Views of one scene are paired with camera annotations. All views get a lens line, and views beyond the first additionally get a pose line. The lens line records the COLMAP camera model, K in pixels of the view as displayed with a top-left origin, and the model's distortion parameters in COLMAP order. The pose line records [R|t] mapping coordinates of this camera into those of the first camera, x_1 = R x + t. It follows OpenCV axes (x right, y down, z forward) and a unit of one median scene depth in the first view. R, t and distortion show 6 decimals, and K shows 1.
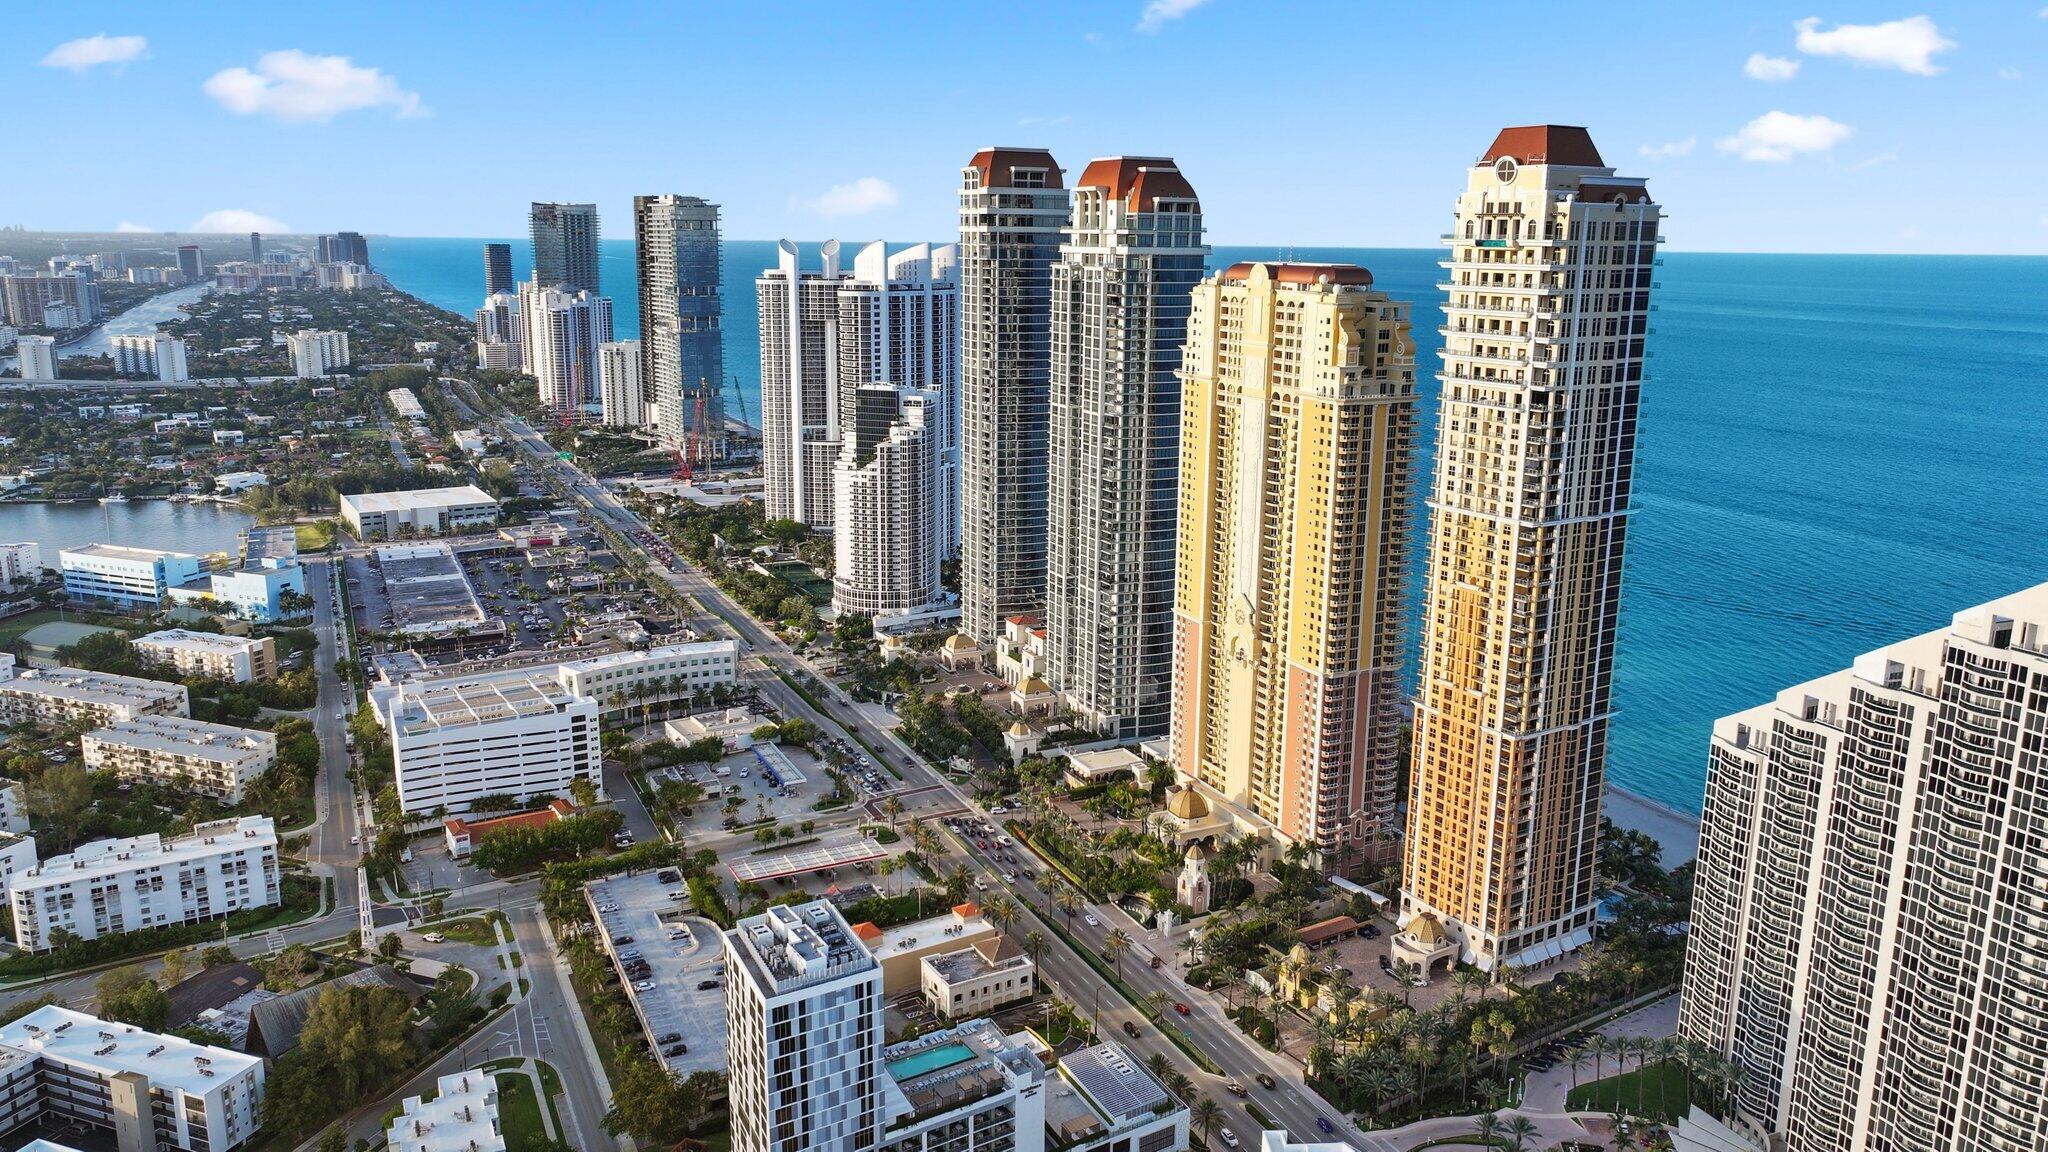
lens RADIAL K [[1439.5, 0, 1026.0], [0, 1439.5, 568.9], [0, 0, 1]] dist [0.003555, -0.000104]
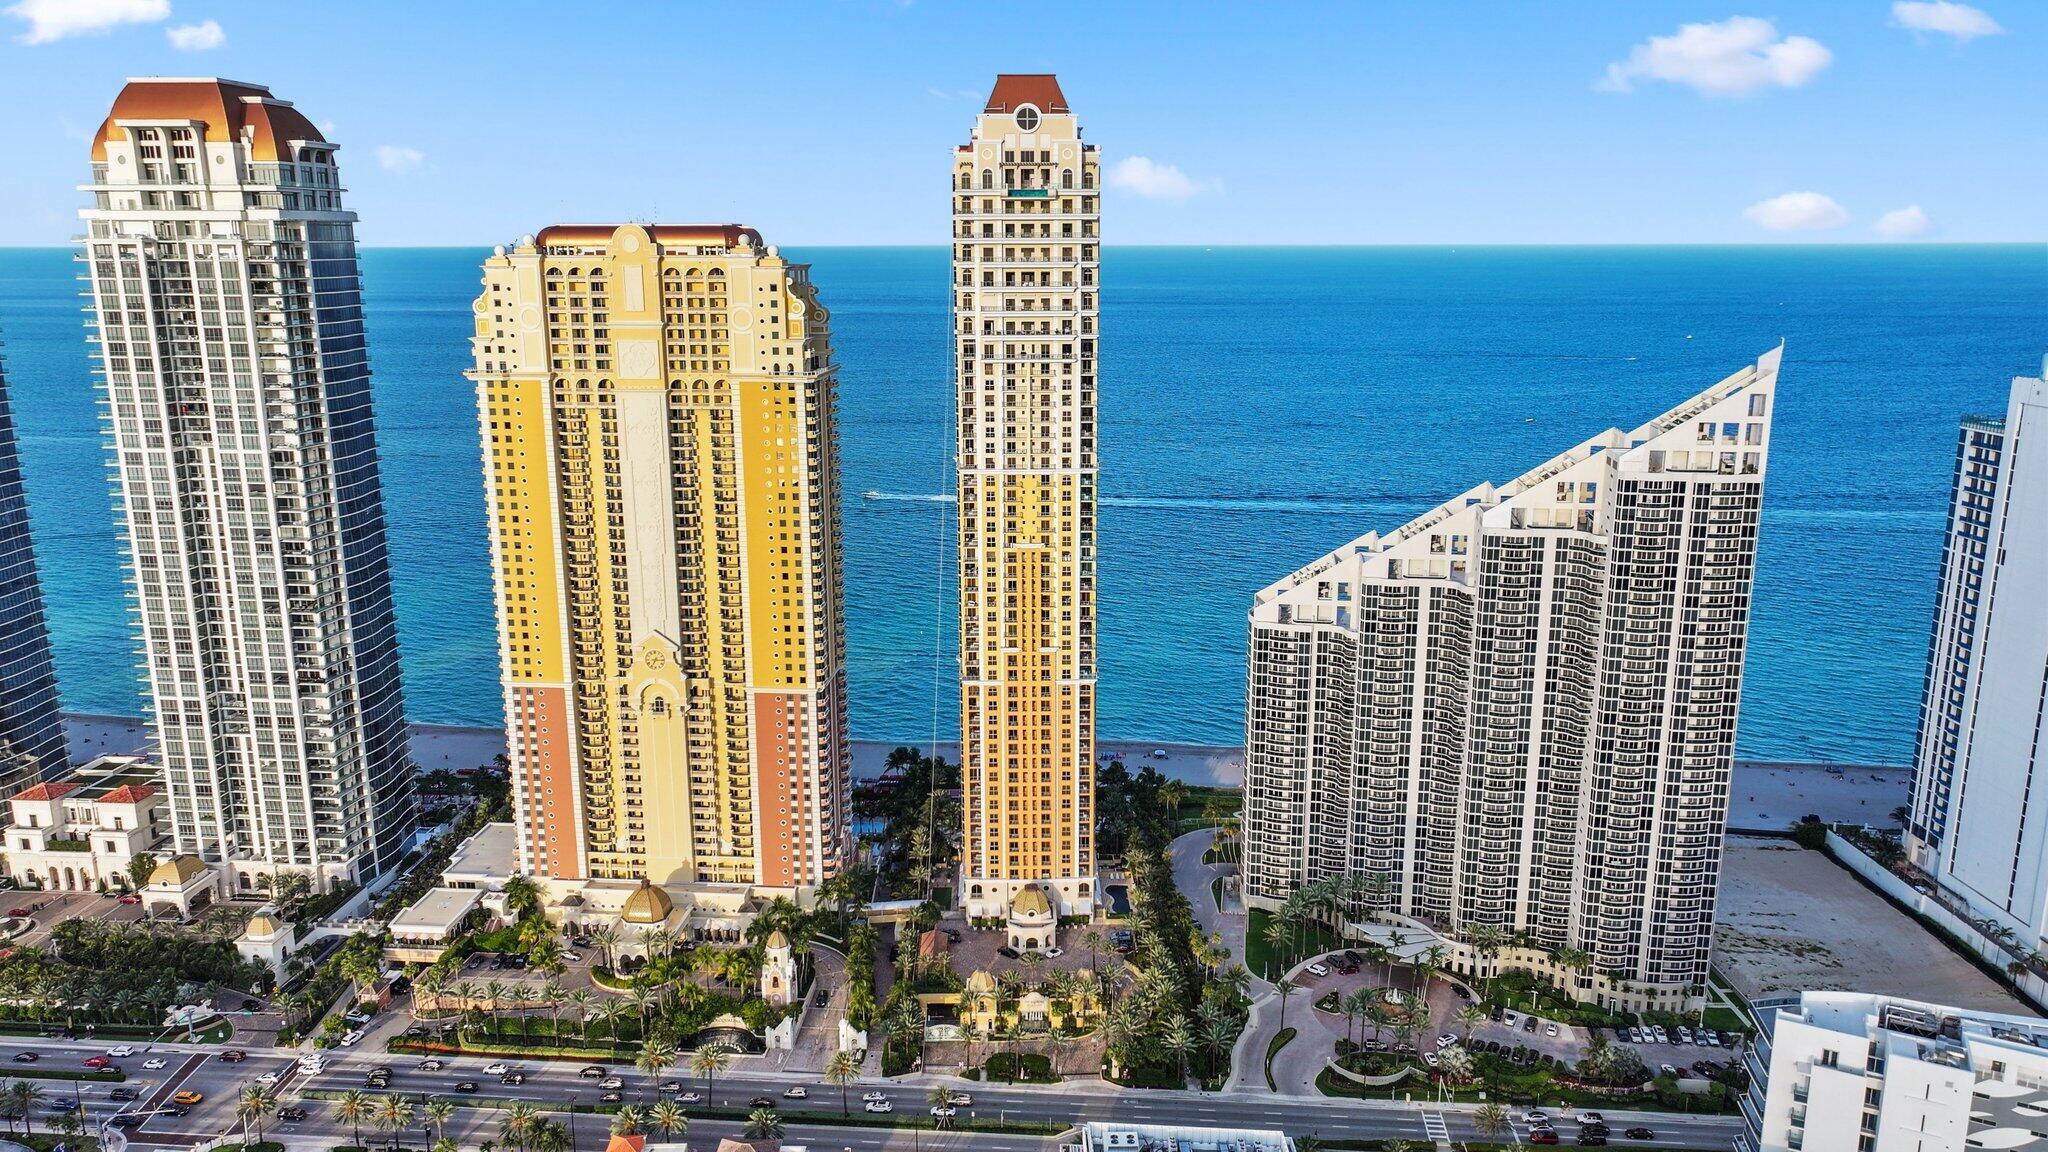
lens RADIAL K [[1385.6, 0, 1024.0], [0, 1385.6, 576.0], [0, 0, 1]] dist [0.003652, 0.002997]
pose [[0.517690, -0.200275, 0.831797, -0.472284], [0.198290, 0.973831, 0.111062, -0.071400], [-0.832273, 0.107441, 0.543855, 0.477619]]
